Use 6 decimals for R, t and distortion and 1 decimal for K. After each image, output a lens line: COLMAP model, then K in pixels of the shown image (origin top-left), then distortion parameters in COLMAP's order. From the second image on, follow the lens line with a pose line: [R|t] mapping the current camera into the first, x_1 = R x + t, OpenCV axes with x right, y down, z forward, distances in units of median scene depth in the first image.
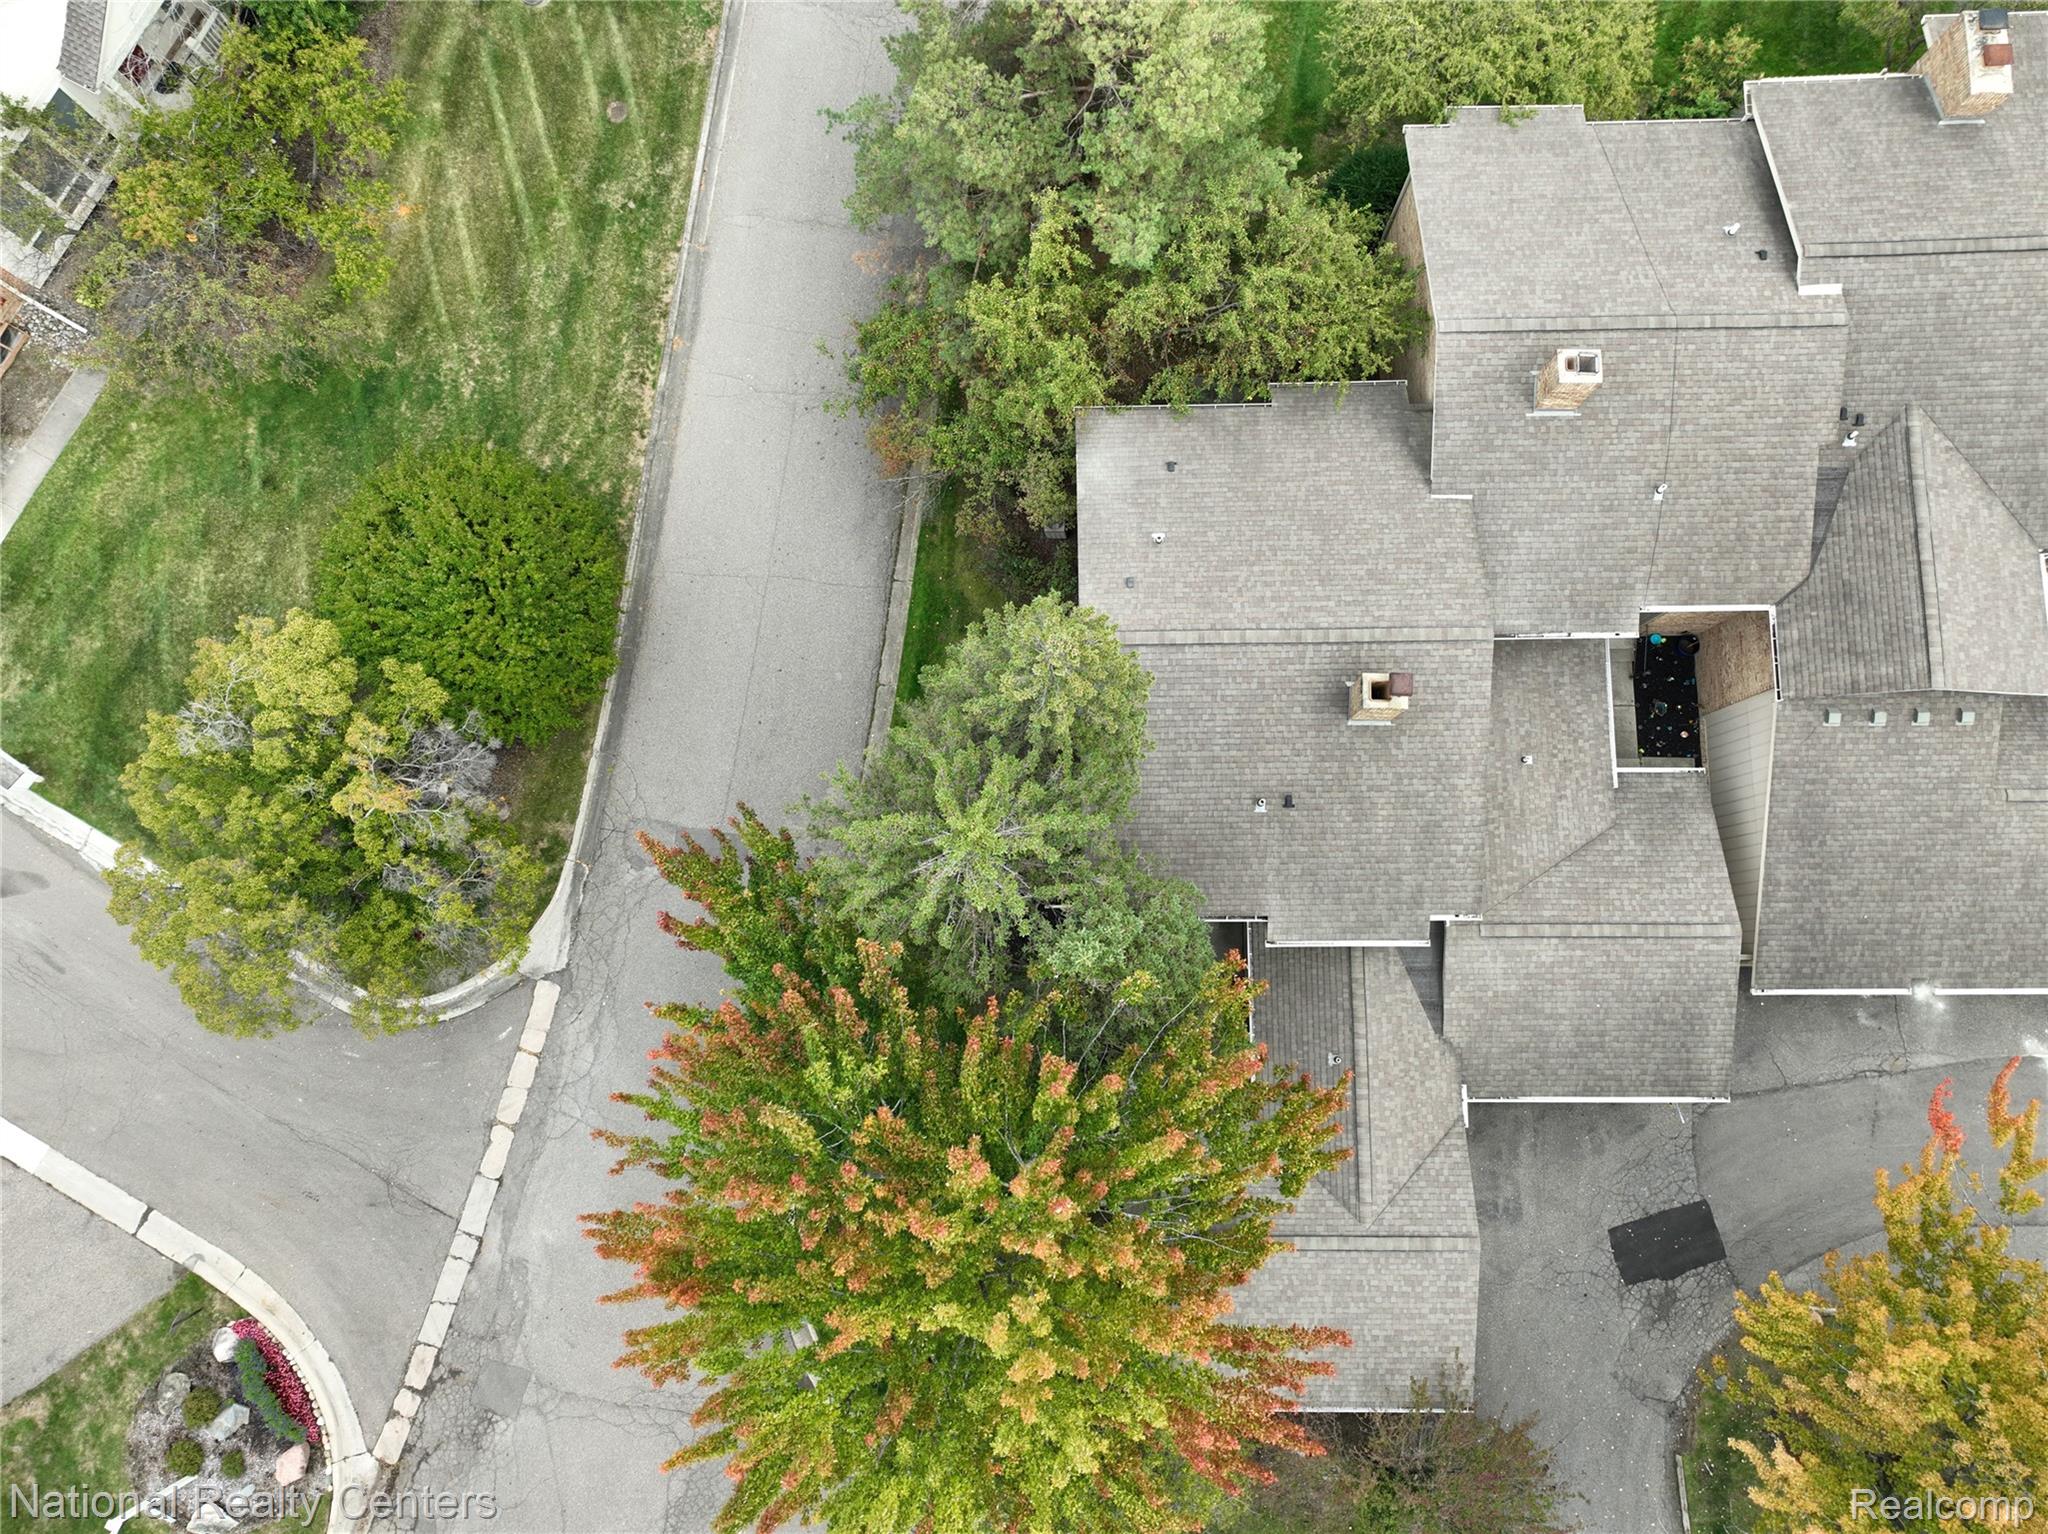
lens RADIAL K [[1435.3, 0, 1024.5], [0, 1435.3, 768.3], [0, 0, 1]] dist [0.001504, 0.014267]
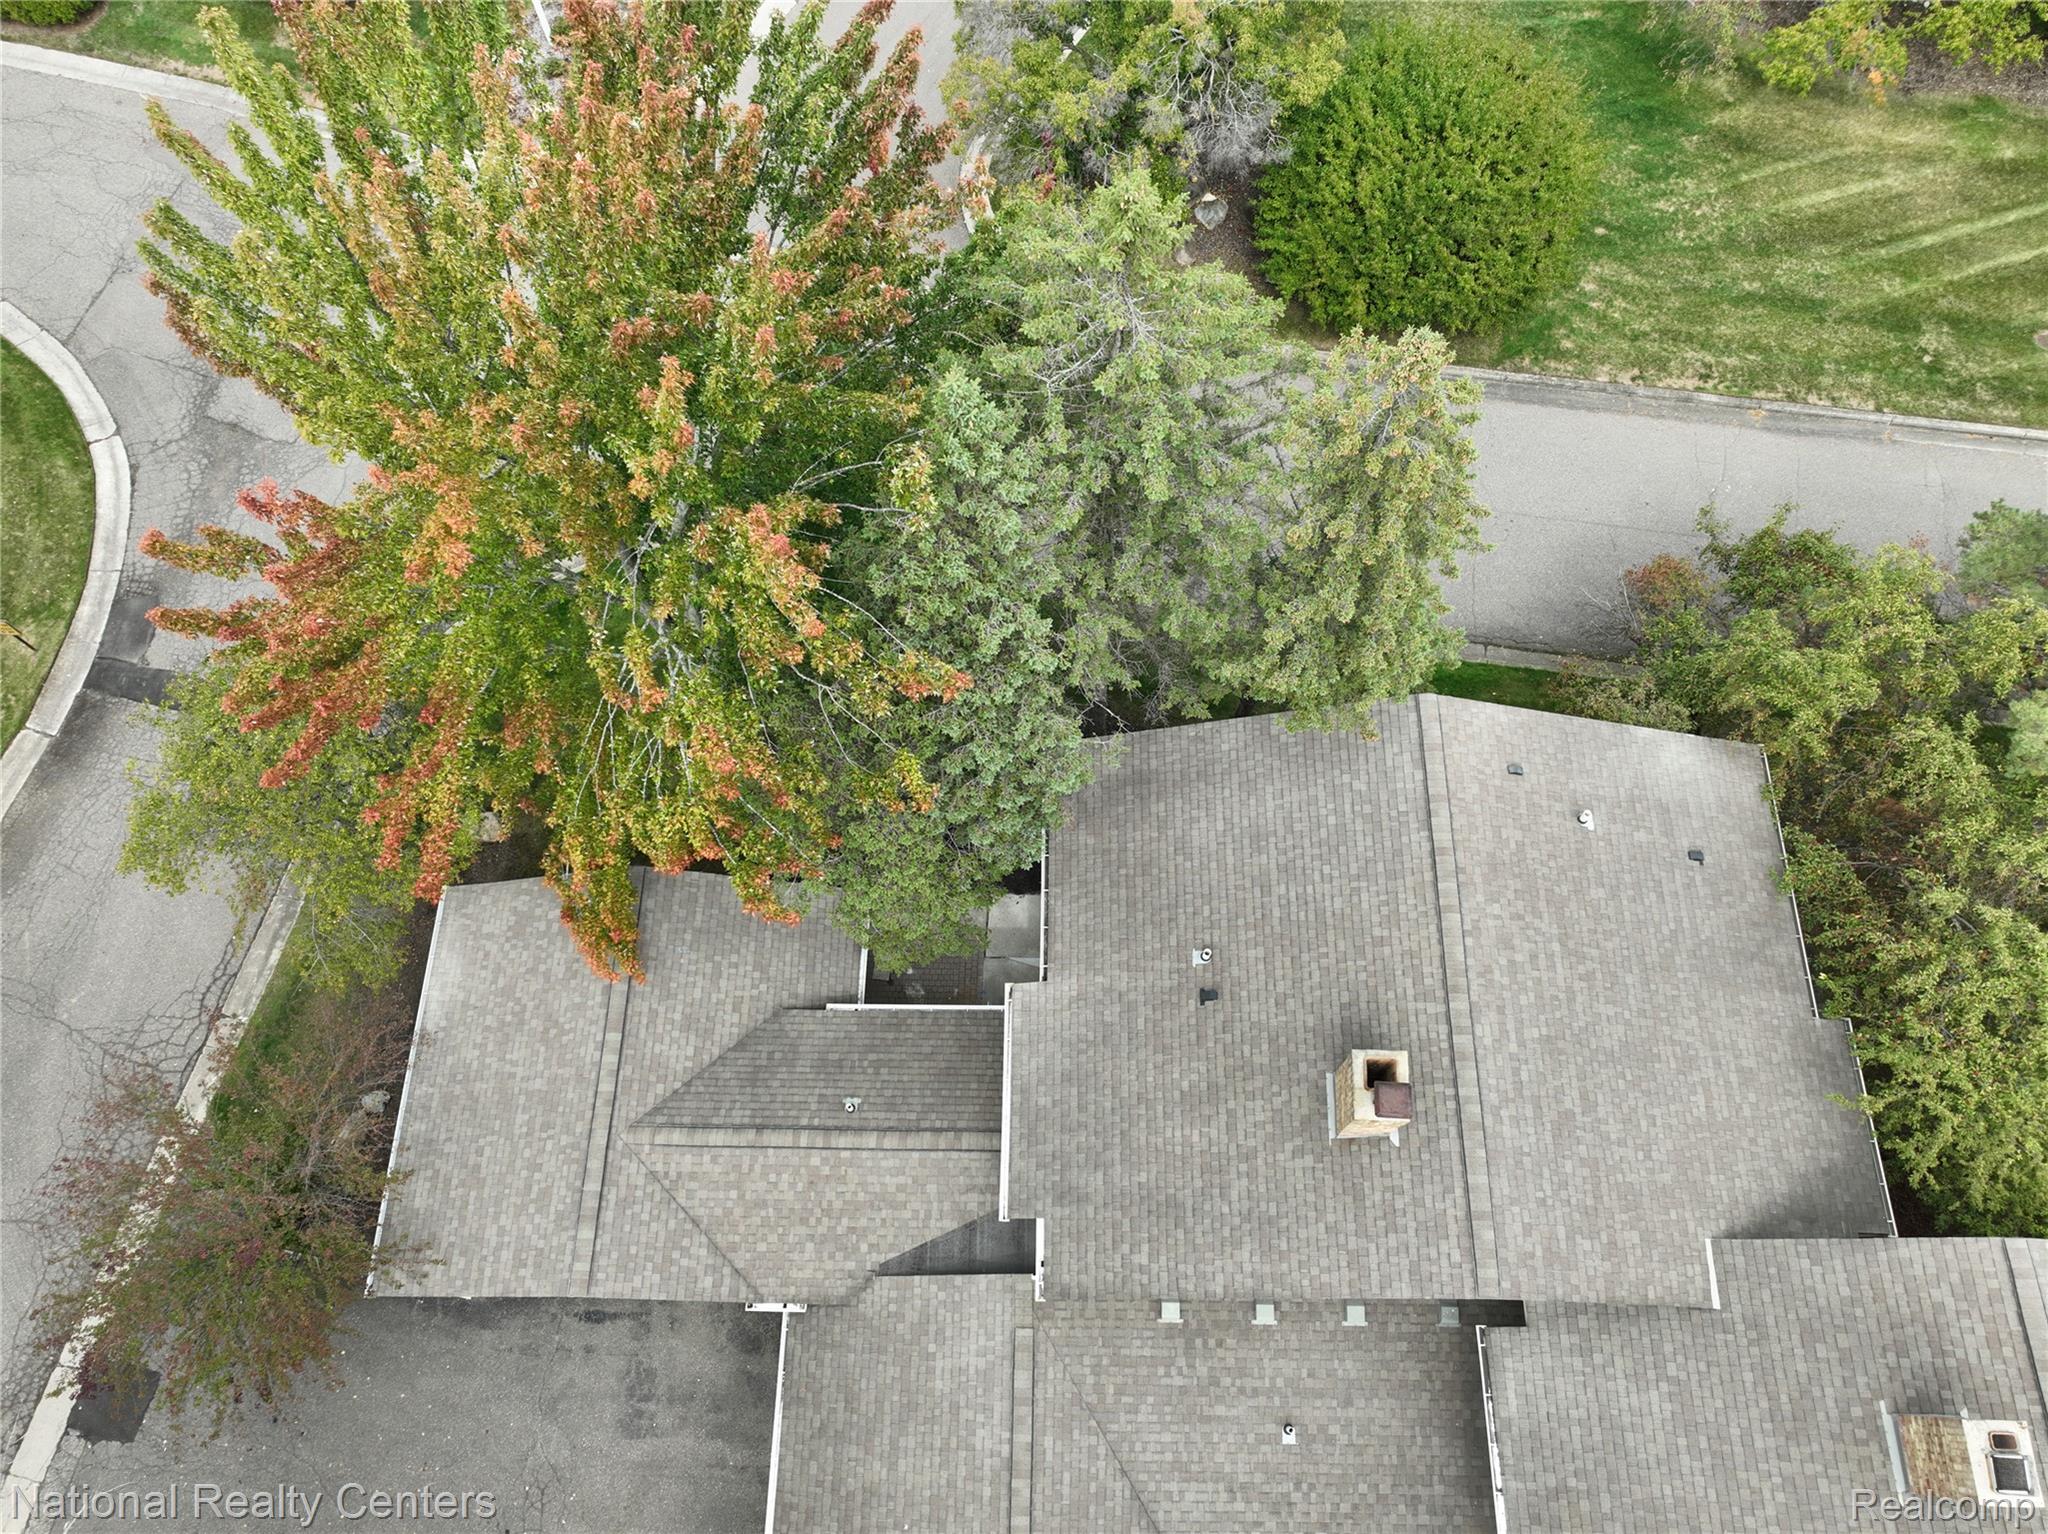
lens RADIAL K [[1435.3, 0, 1025.9], [0, 1435.3, 767.3], [0, 0, 1]] dist [0.001504, 0.014267]
pose [[-0.021541, 0.931965, -0.361908, 0.296660], [-0.986475, 0.039021, 0.159199, -0.003811], [0.162489, 0.360442, 0.918520, 0.275928]]
